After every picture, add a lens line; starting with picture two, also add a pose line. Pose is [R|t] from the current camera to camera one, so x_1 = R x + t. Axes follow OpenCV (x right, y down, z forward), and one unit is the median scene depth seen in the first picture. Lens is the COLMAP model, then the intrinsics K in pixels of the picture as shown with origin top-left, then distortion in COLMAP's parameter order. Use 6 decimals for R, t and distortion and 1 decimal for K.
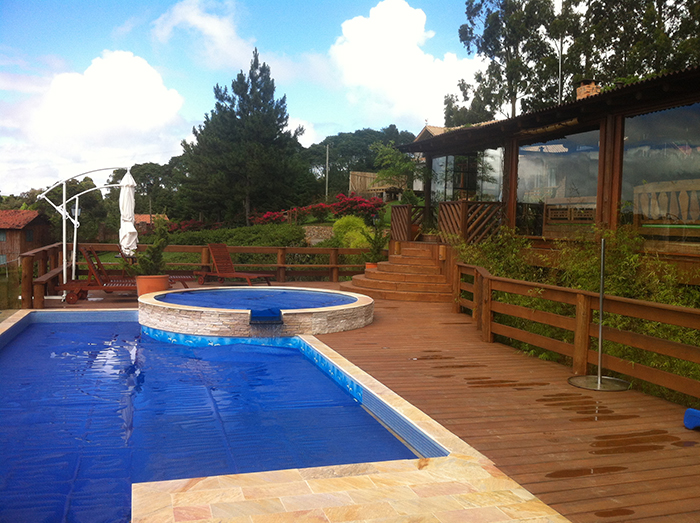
lens RADIAL K [[662.8, 0, 353.5], [0, 662.8, 271.0], [0, 0, 1]] dist [0.114230, -0.326843]
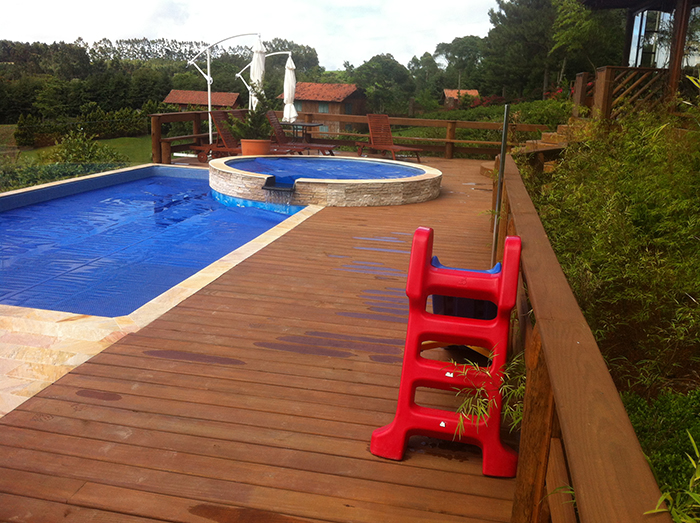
lens RADIAL K [[662.8, 0, 353.5], [0, 662.8, 271.0], [0, 0, 1]] dist [0.114230, -0.326843]
pose [[0.879416, 0.136590, -0.456037, 0.675674], [-0.054019, 0.980398, 0.189476, 0.004121], [0.472979, -0.141994, 0.869557, 0.246477]]
